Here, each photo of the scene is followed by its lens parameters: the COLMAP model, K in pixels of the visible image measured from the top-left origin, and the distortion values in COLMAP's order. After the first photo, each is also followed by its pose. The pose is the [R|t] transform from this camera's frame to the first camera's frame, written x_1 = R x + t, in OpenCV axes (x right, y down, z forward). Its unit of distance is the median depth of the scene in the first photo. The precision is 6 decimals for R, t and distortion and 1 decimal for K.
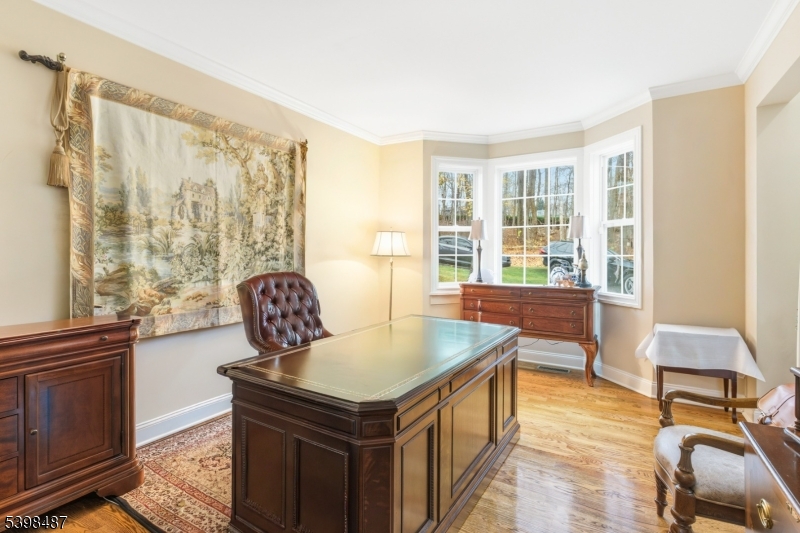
lens RADIAL K [[386.6, 0, 396.2], [0, 386.6, 248.5], [0, 0, 1]] dist [-0.004584, 0.002646]
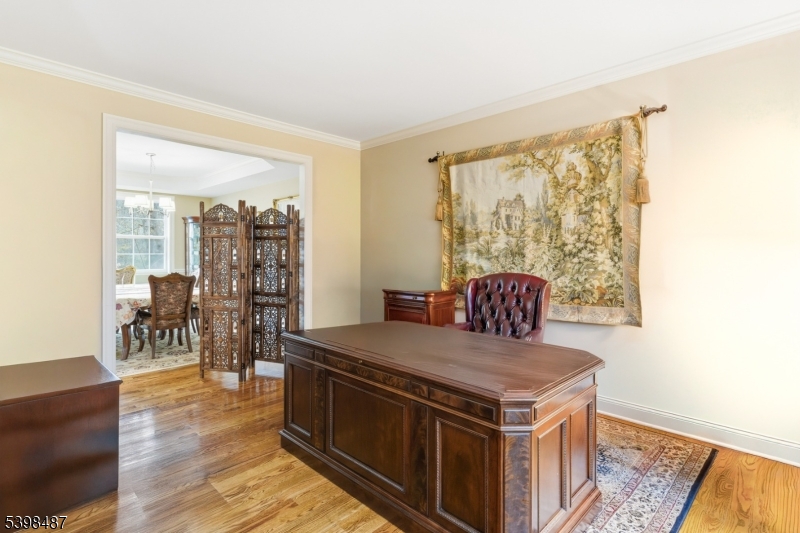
lens RADIAL K [[386.6, 0, 399.0], [0, 386.6, 259.5], [0, 0, 1]] dist [-0.004584, 0.002646]
pose [[-0.208120, 0.005509, -0.978088, 0.761447], [0.005859, 0.999973, 0.004385, 0.018269], [0.978086, -0.004818, -0.208146, 0.858214]]
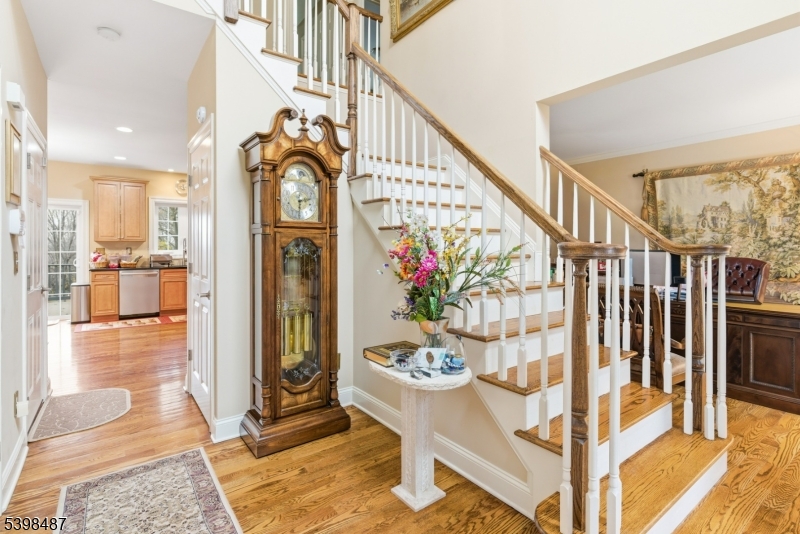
lens RADIAL K [[386.6, 0, 399.0], [0, 386.6, 252.7], [0, 0, 1]] dist [-0.004584, 0.002646]
pose [[-0.360971, 0.003936, -0.932569, 1.525219], [0.005800, 0.999981, 0.001976, 0.028204], [0.932559, -0.004695, -0.360987, 0.283531]]
